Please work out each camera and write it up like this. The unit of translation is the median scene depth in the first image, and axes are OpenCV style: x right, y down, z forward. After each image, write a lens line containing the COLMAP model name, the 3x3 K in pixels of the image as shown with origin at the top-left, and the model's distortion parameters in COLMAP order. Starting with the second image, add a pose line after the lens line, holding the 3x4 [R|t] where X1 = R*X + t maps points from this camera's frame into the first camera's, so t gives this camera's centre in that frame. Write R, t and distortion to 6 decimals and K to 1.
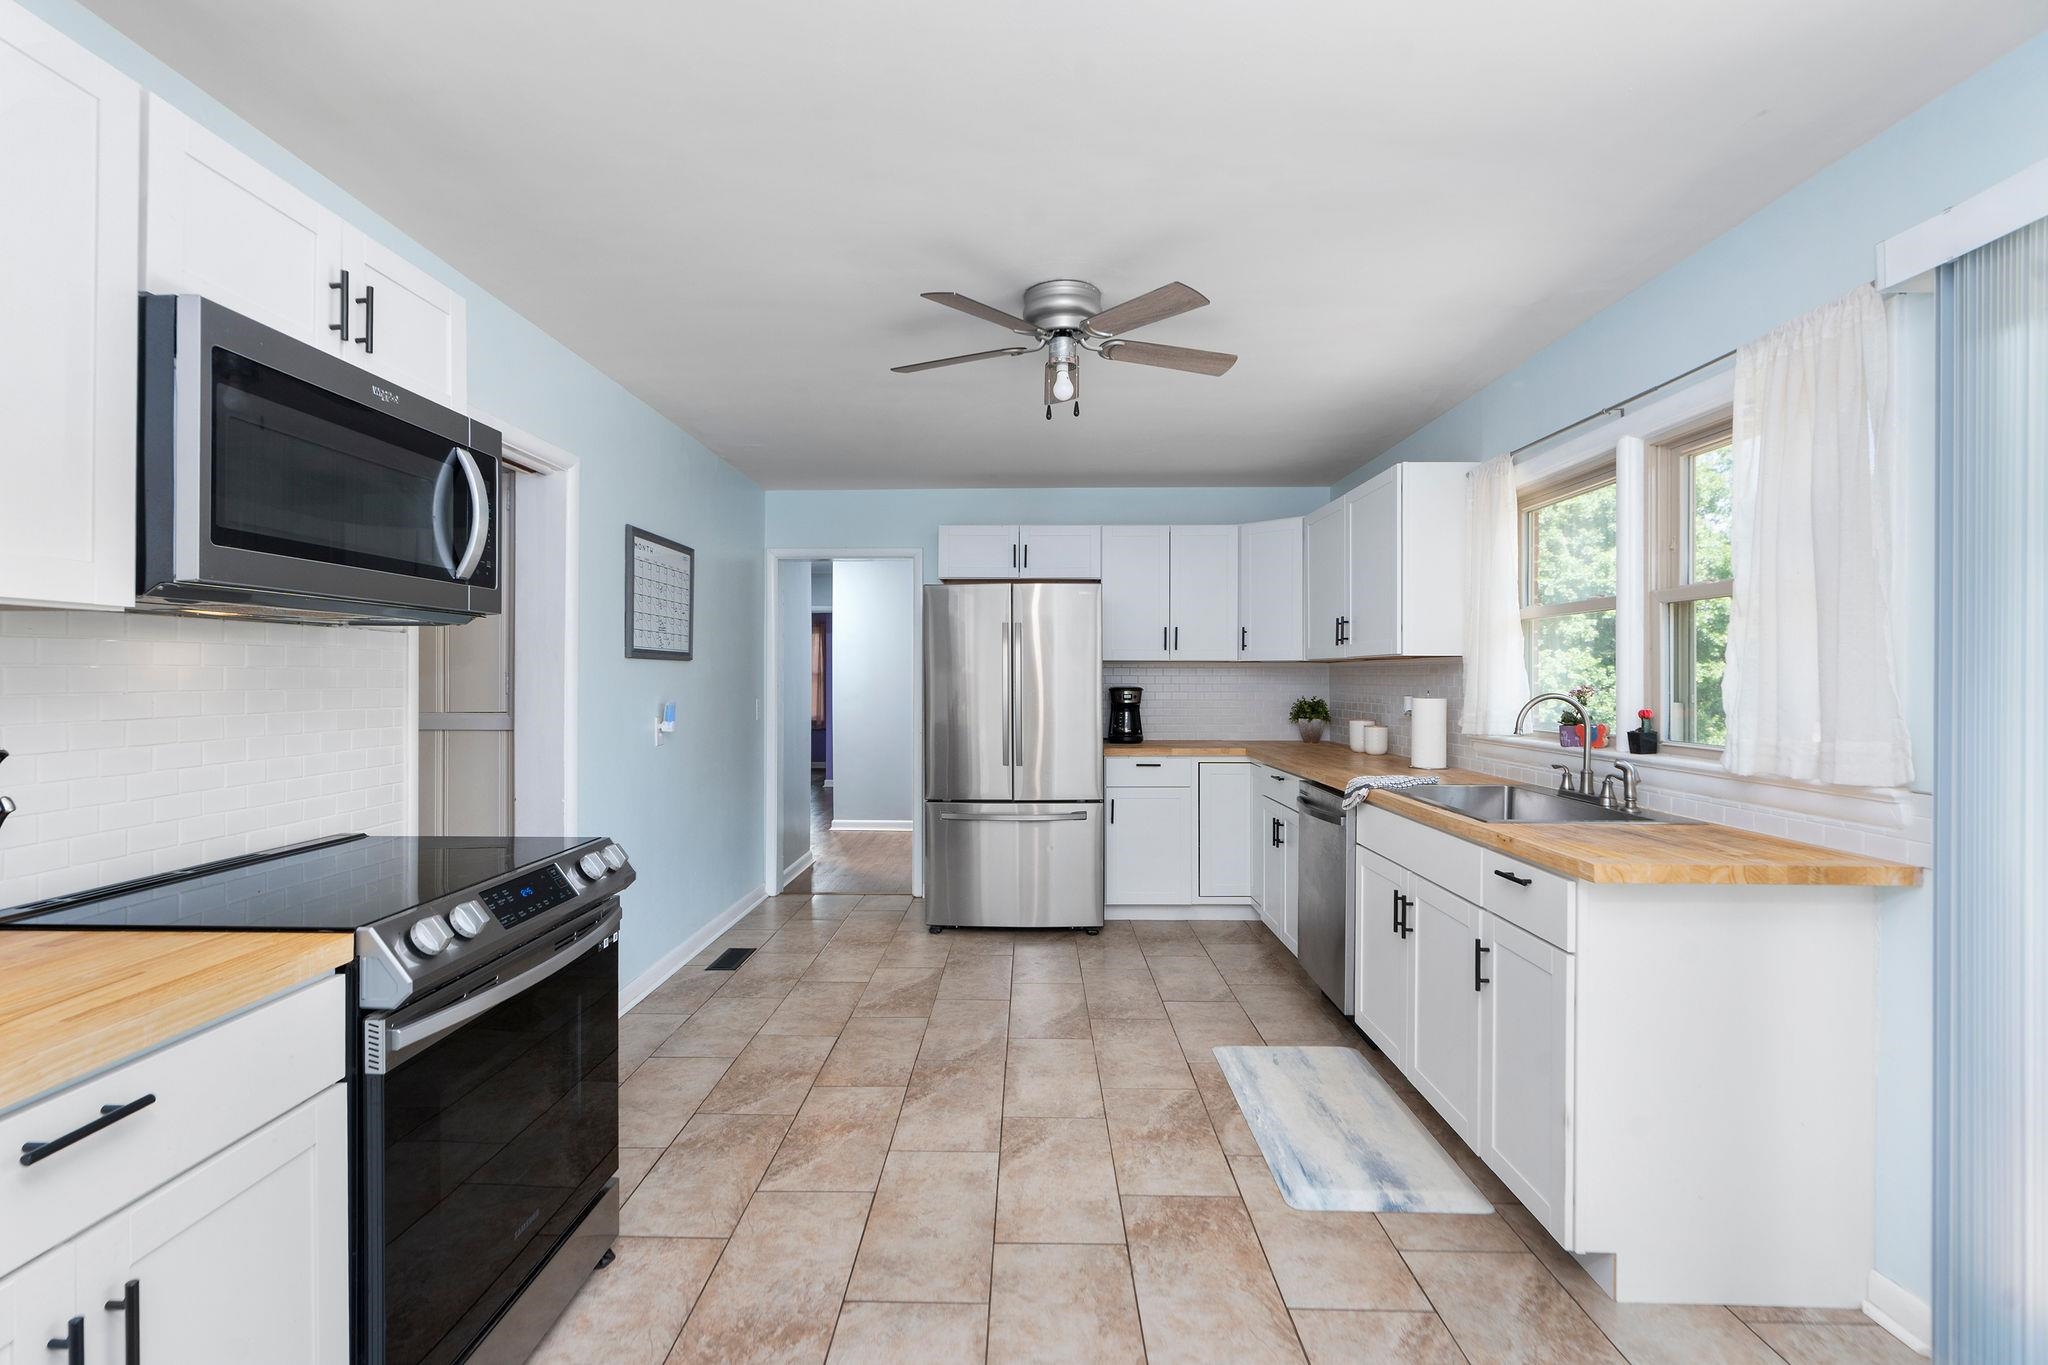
lens RADIAL K [[934.9, 0, 1012.3], [0, 934.9, 677.1], [0, 0, 1]] dist [0.001571, 0.000779]
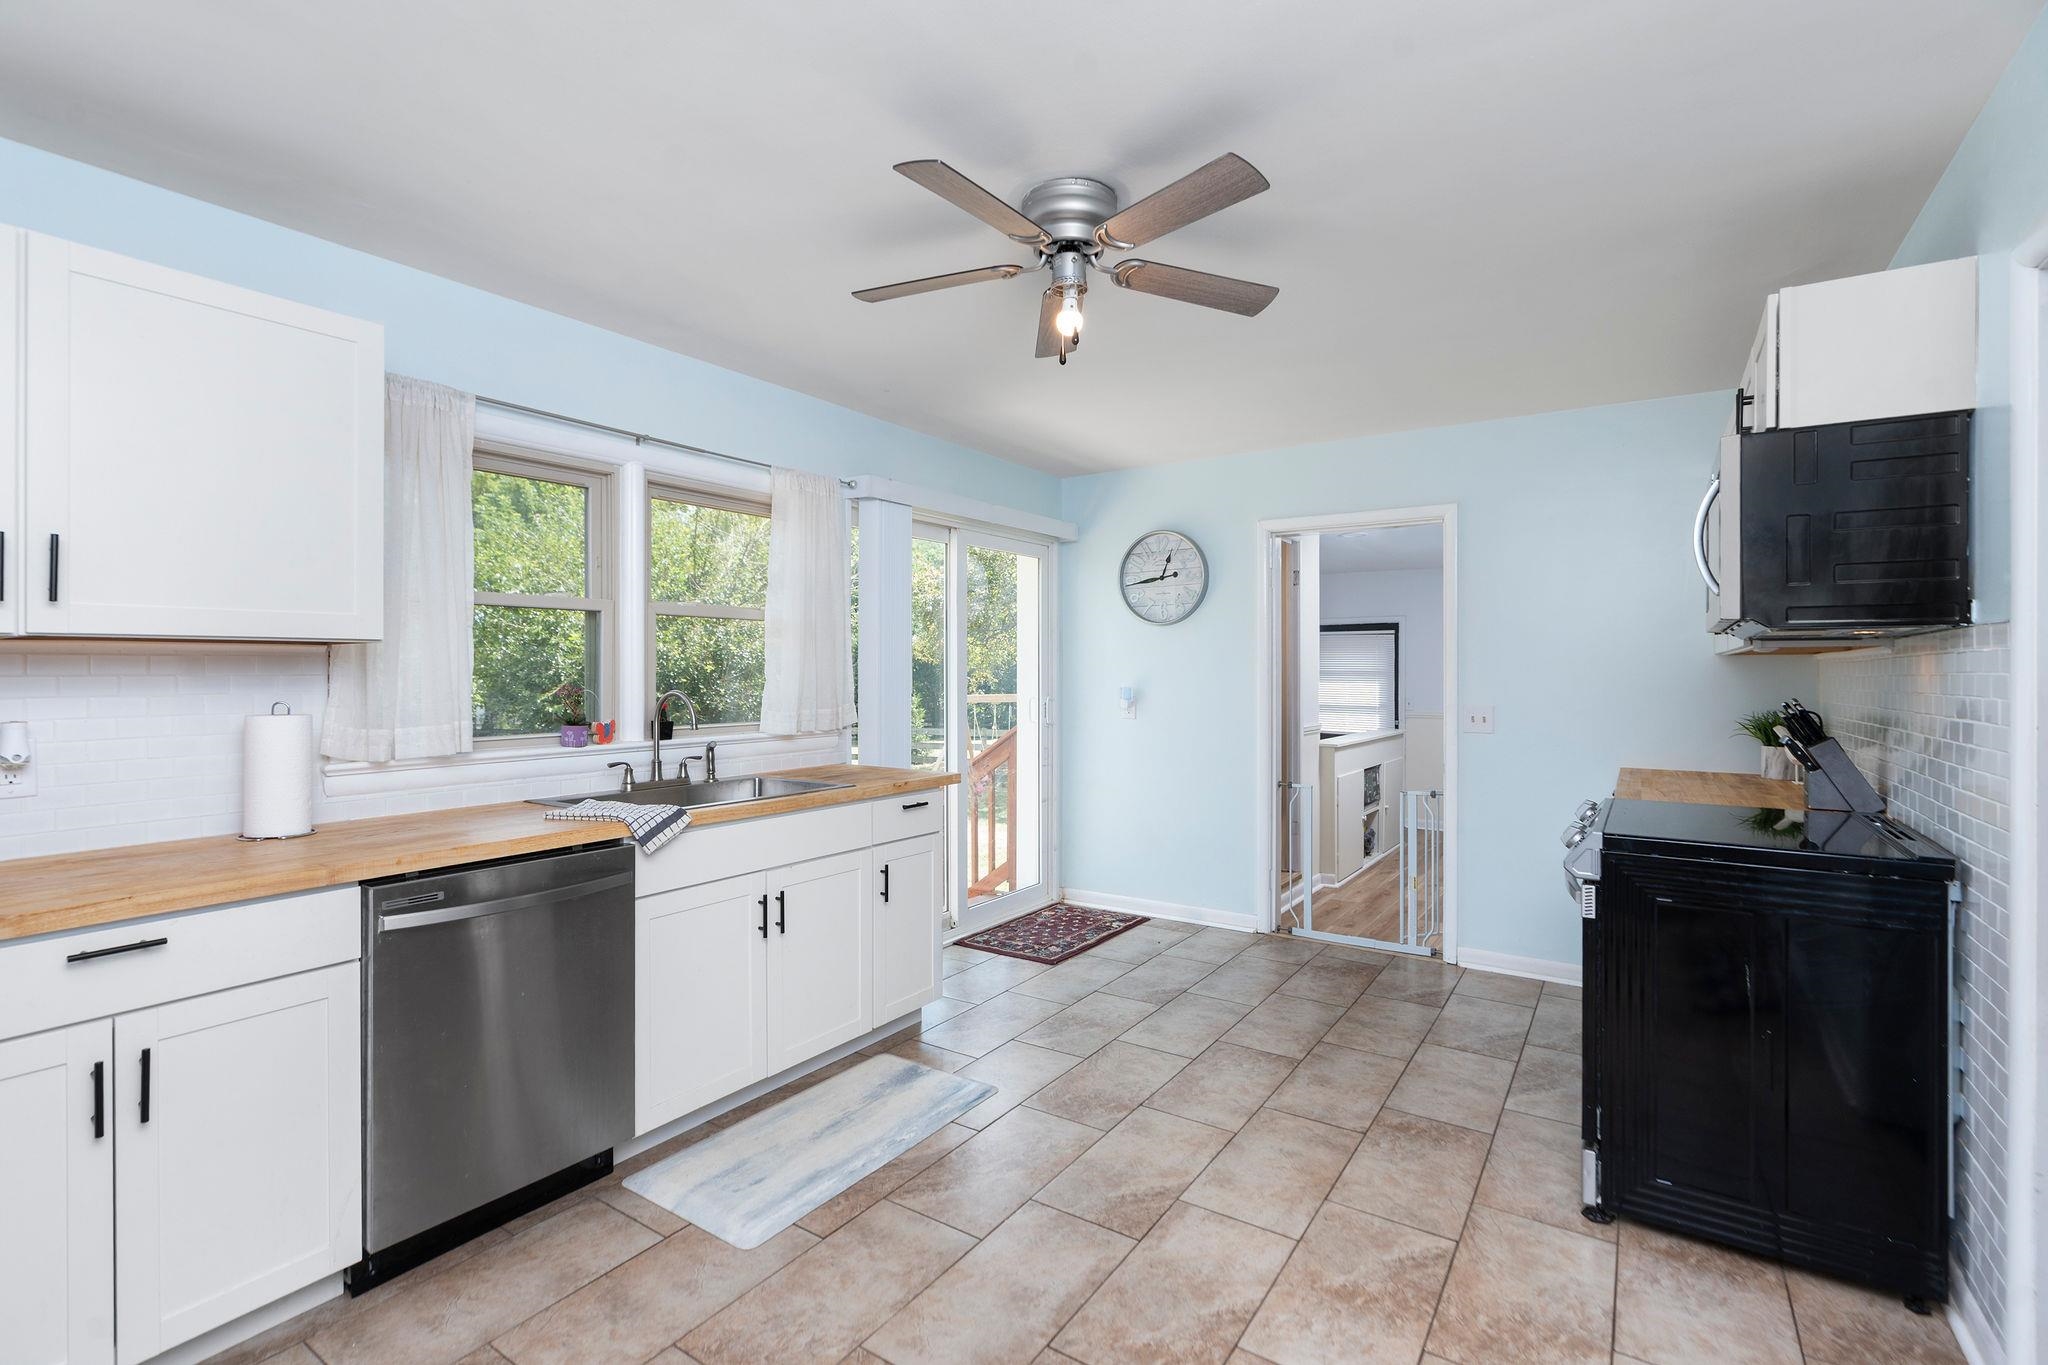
lens RADIAL K [[934.9, 0, 1012.3], [0, 934.9, 677.1], [0, 0, 1]] dist [0.001571, 0.000779]
pose [[-0.838091, -0.006869, 0.545487, -0.389638], [-0.003327, 0.999966, 0.007481, -0.009873], [-0.545520, 0.004456, -0.838086, 1.931129]]
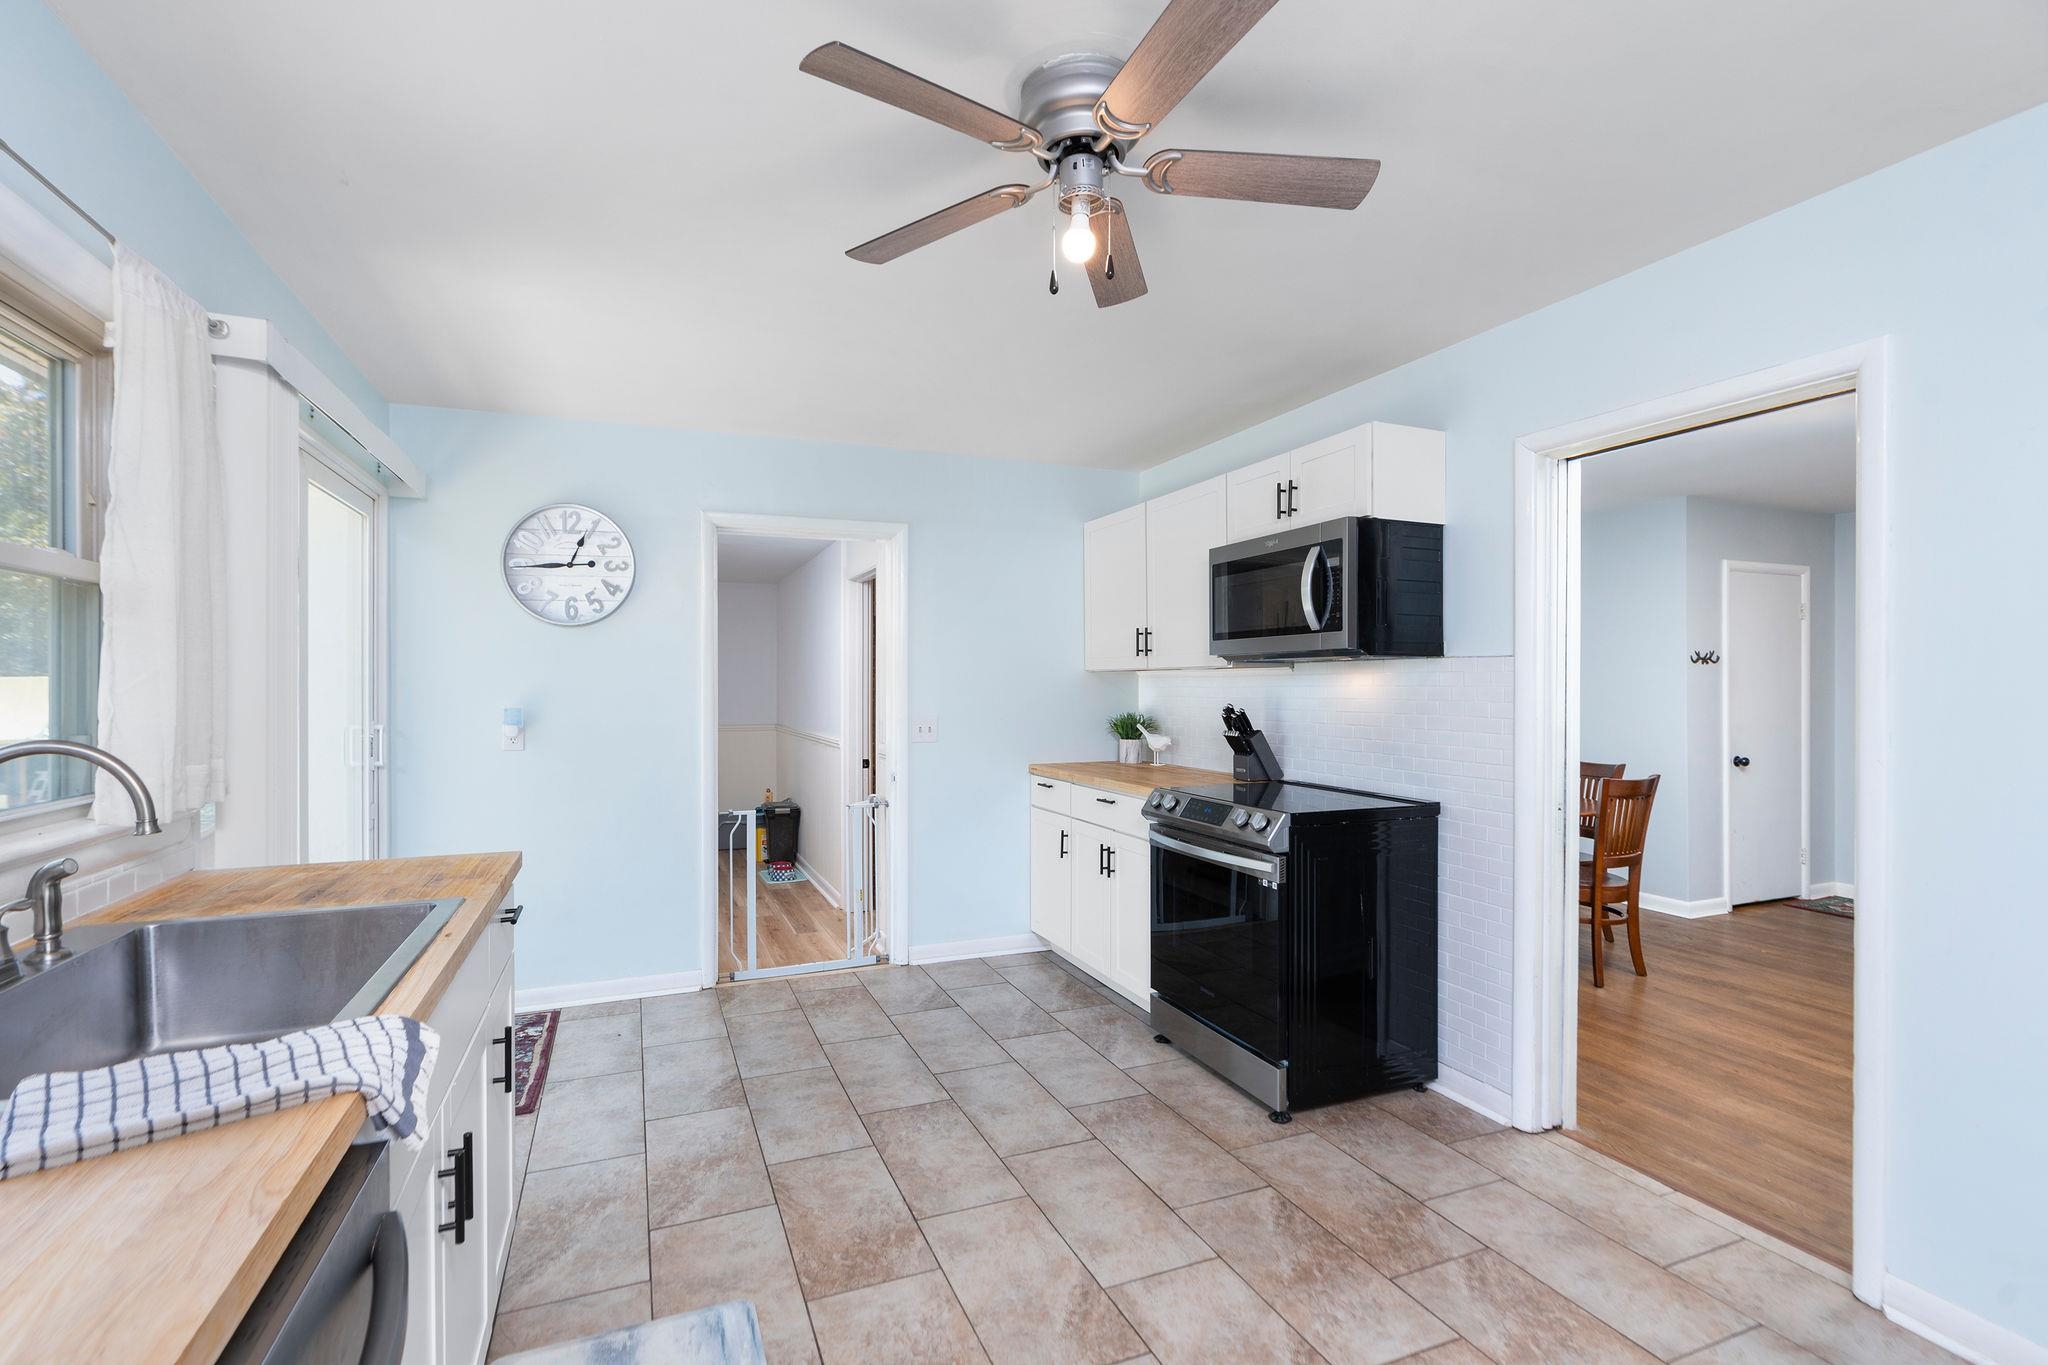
lens RADIAL K [[930.6, 0, 1008.4], [0, 930.6, 674.0], [0, 0, 1]] dist [-0.001452, -0.000009]
pose [[-0.918167, -0.006260, -0.396145, 0.396397], [-0.001686, 0.999928, -0.011893, -0.010489], [0.396191, -0.010252, -0.918111, 1.777092]]
